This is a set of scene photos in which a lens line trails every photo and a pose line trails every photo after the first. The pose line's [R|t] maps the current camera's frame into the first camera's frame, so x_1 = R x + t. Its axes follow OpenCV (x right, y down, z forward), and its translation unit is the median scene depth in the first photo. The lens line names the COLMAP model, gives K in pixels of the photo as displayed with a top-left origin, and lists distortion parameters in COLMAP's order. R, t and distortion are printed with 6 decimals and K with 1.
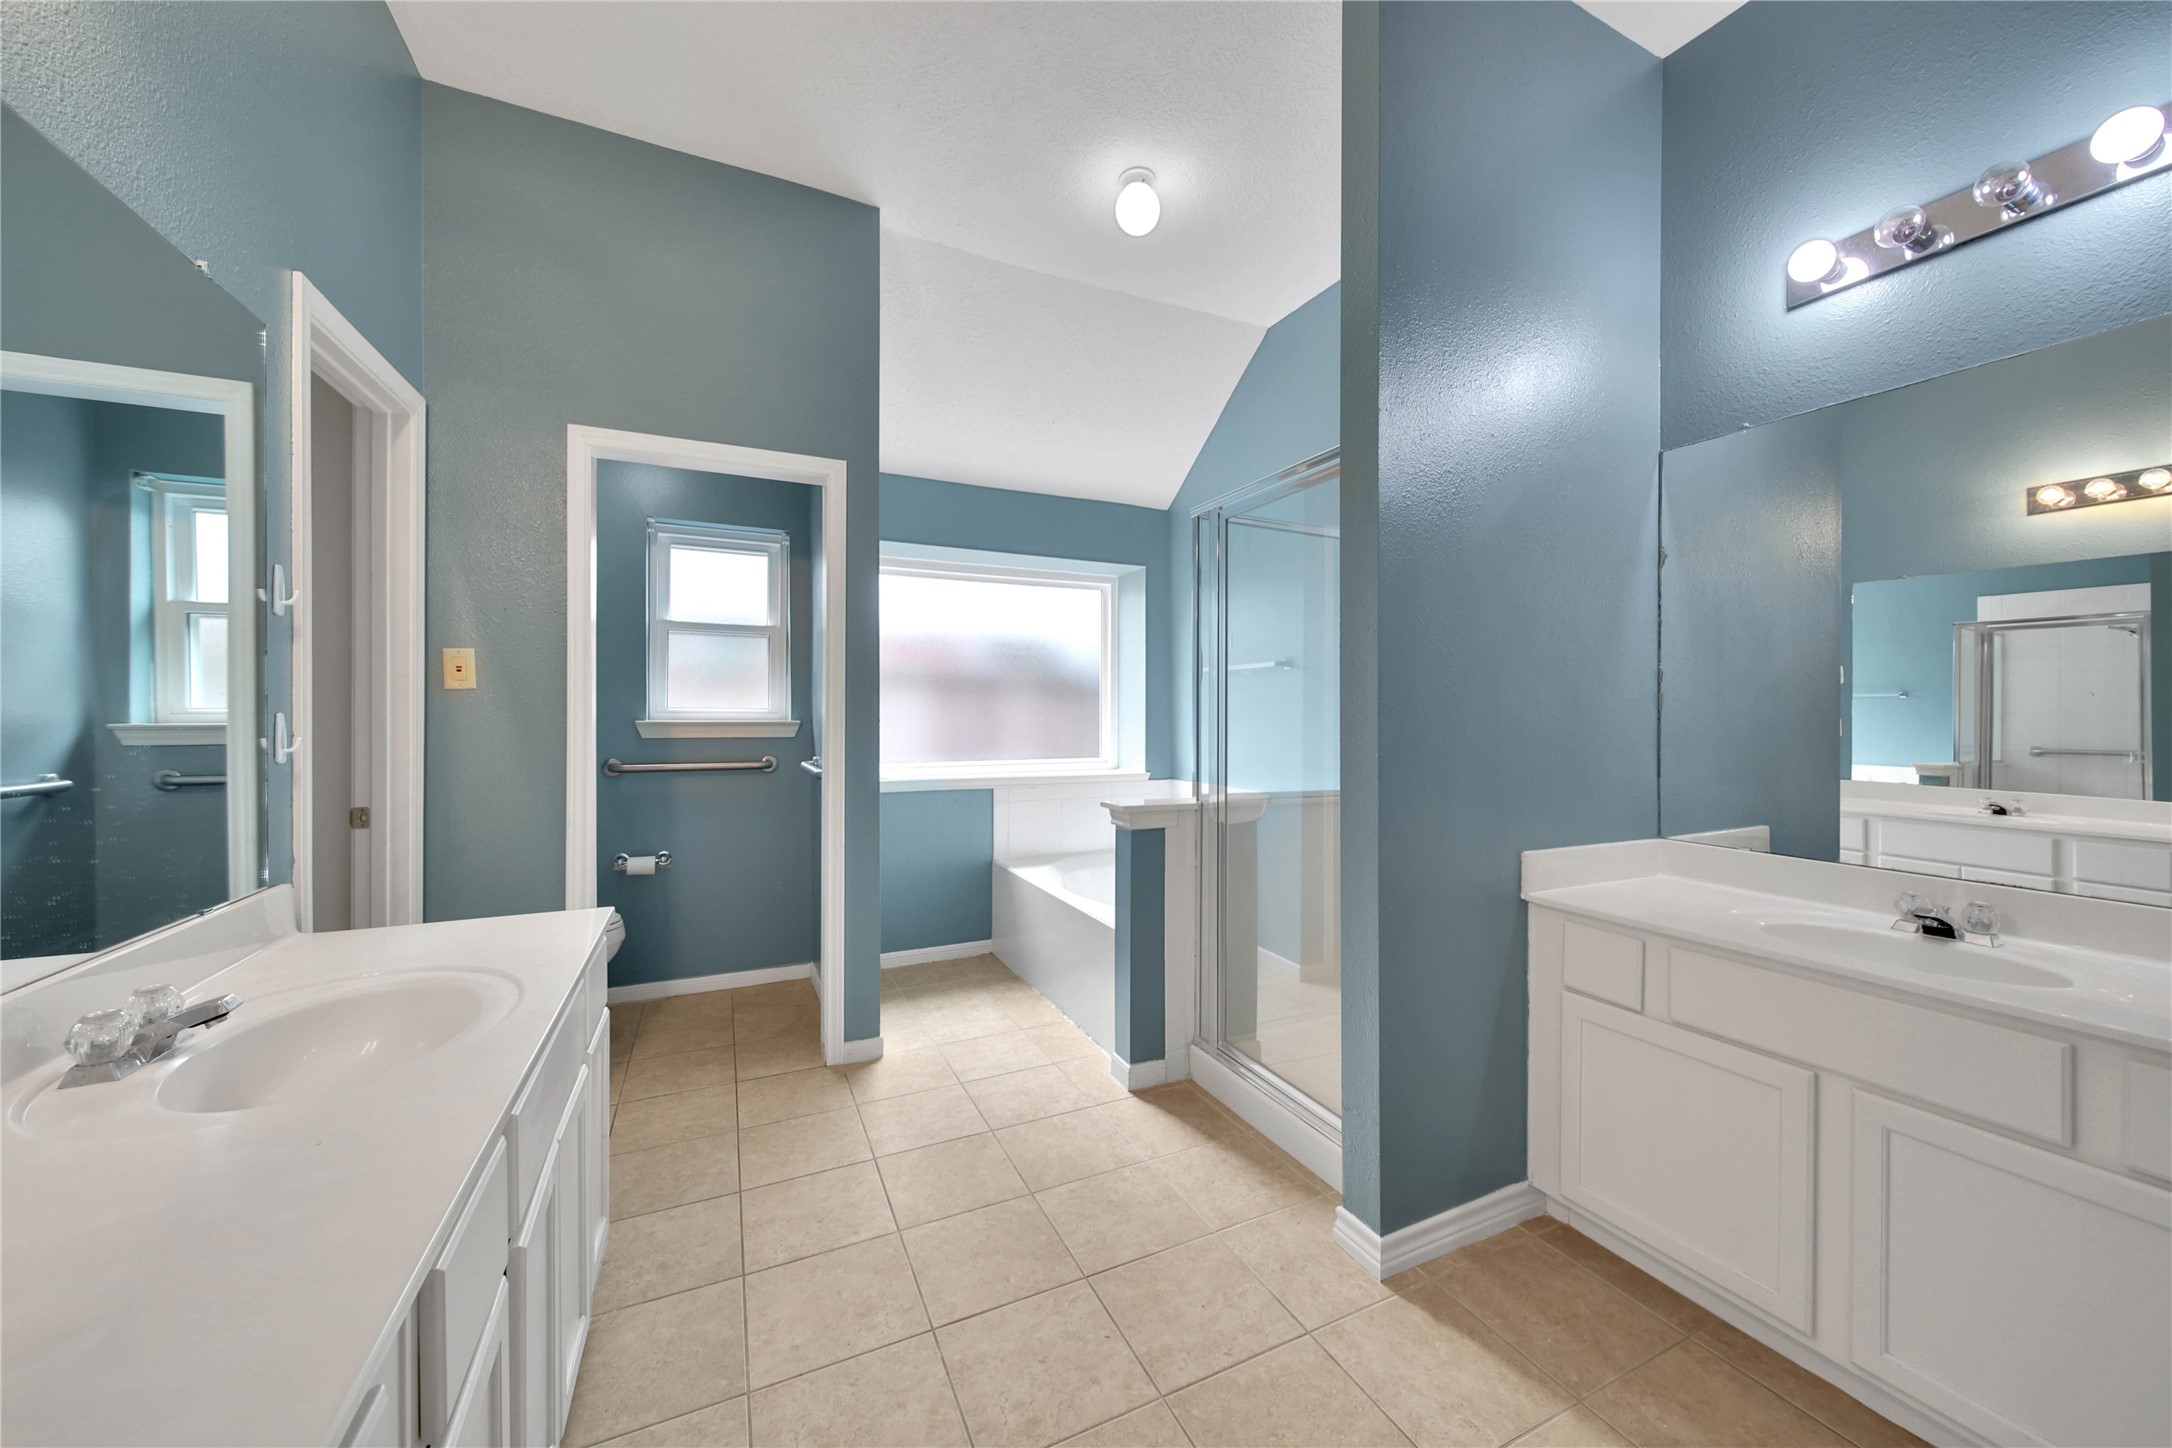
lens RADIAL K [[792.3, 0, 1097.3], [0, 792.3, 711.1], [0, 0, 1]] dist [-0.002908, -0.000620]
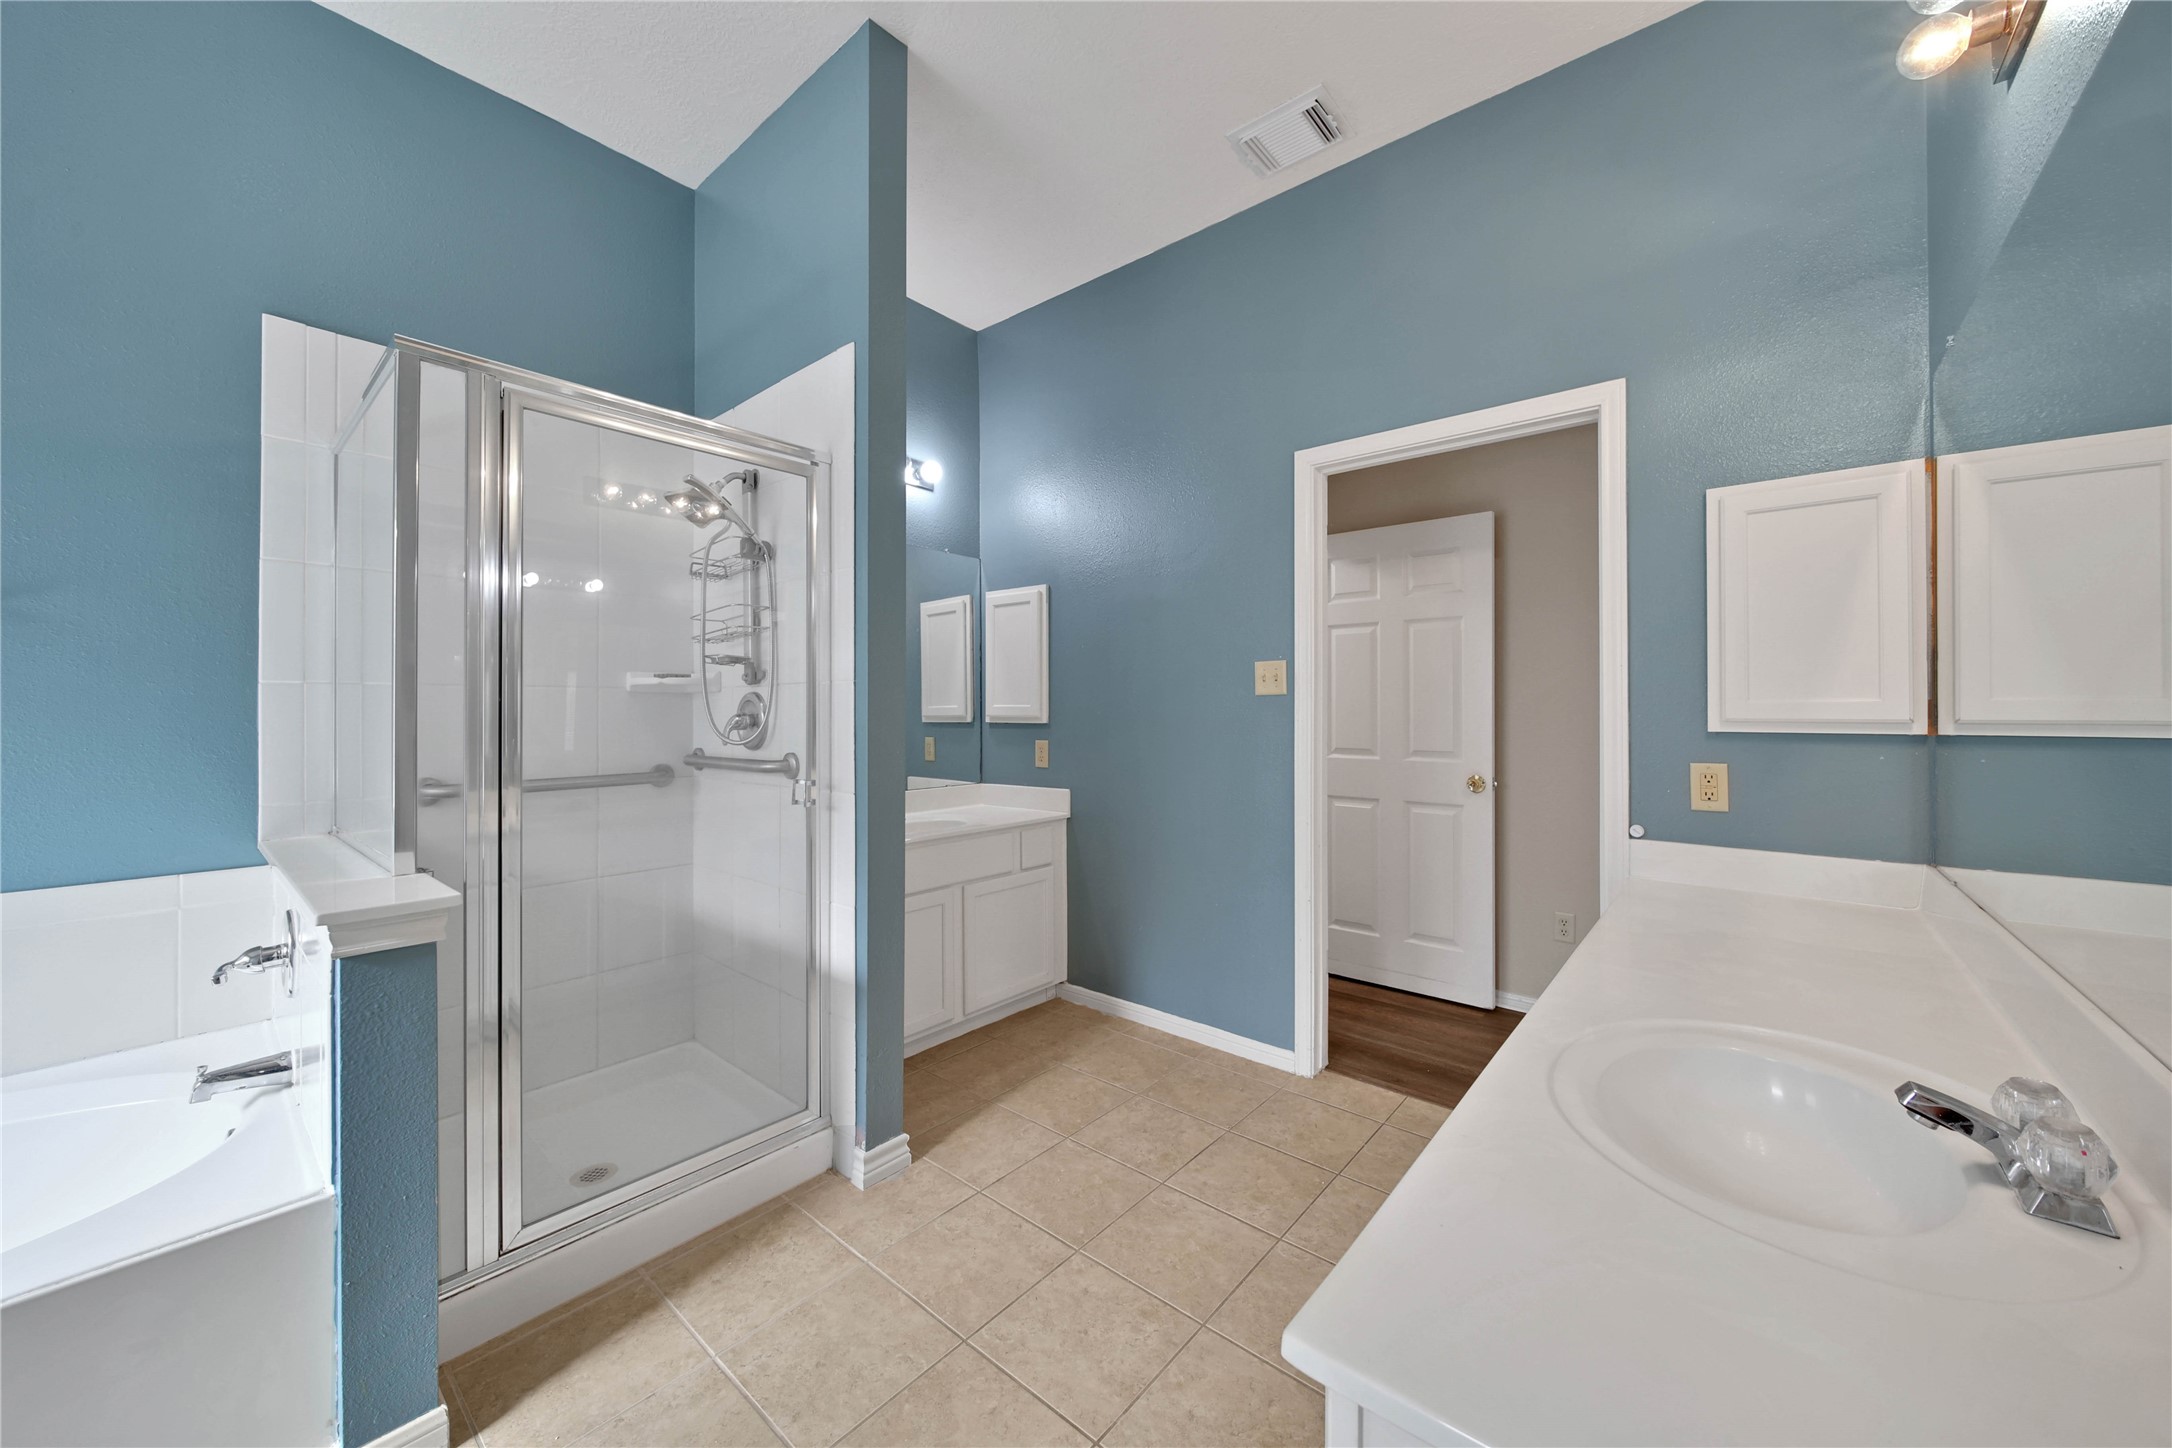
lens RADIAL K [[792.3, 0, 1104.8], [0, 792.3, 703.7], [0, 0, 1]] dist [-0.002908, -0.000620]
pose [[-0.427574, 0.002360, 0.903977, -0.862696], [-0.002968, 0.999988, -0.004015, -0.003186], [-0.903975, -0.004400, -0.427562, 1.198998]]
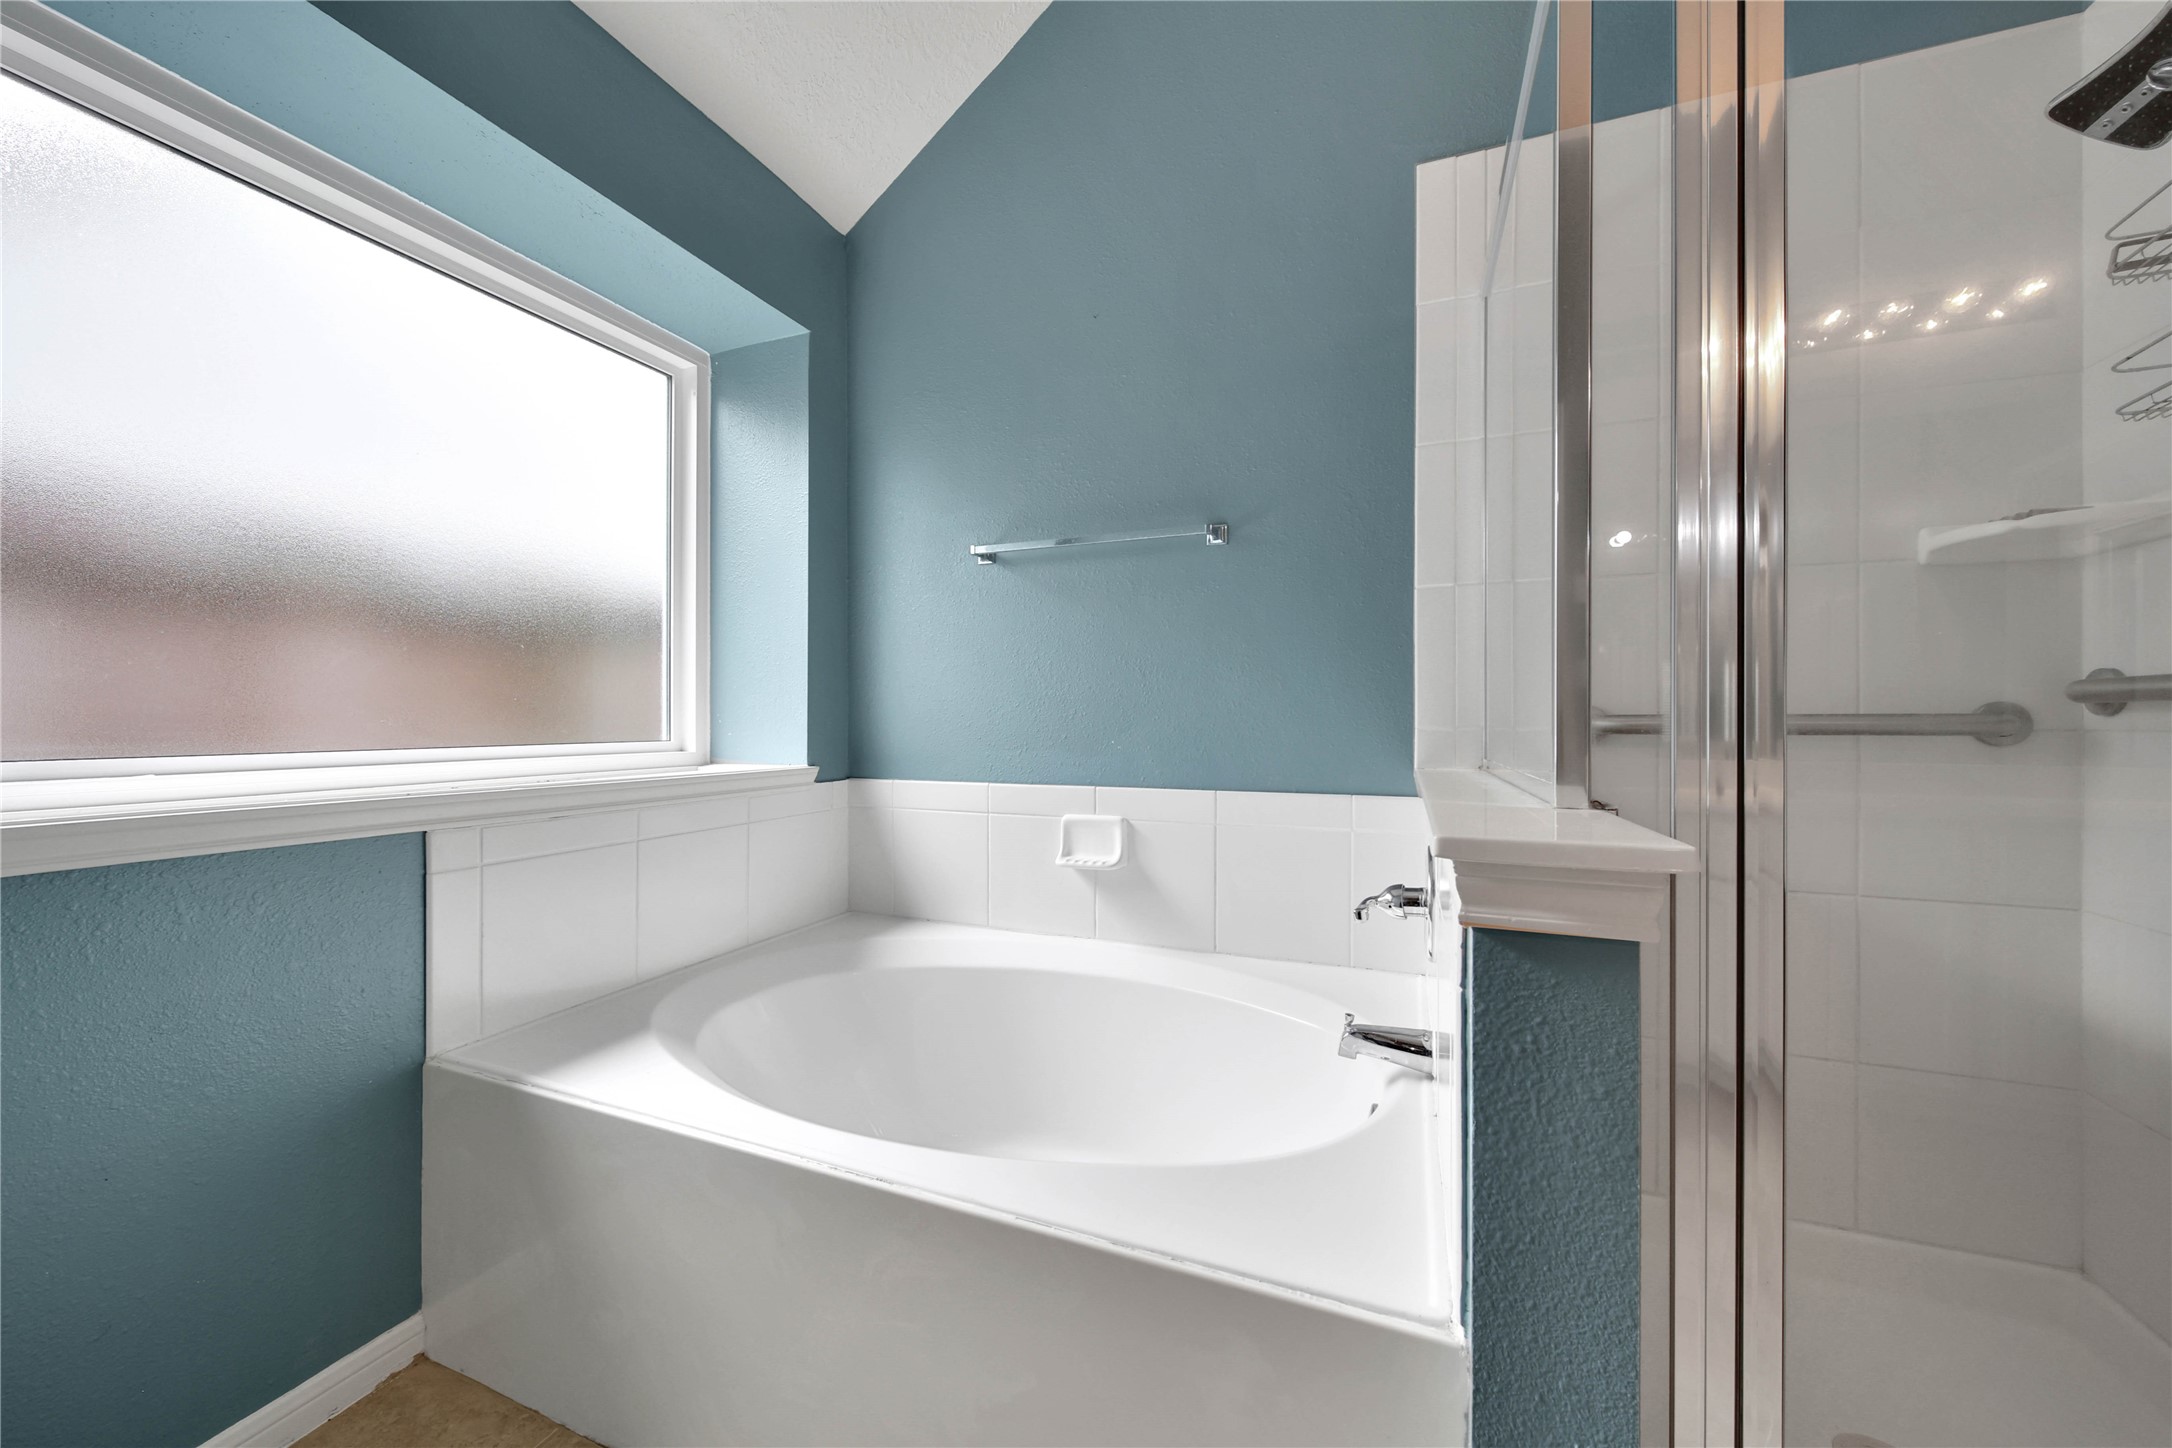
lens RADIAL K [[792.3, 0, 1081.4], [0, 792.3, 718.5], [0, 0, 1]] dist [-0.002908, -0.000620]
pose [[0.728149, 0.001038, 0.685418, -0.359560], [-0.004676, 0.999983, 0.003453, 0.115988], [-0.685402, -0.005719, 0.728142, 1.357592]]
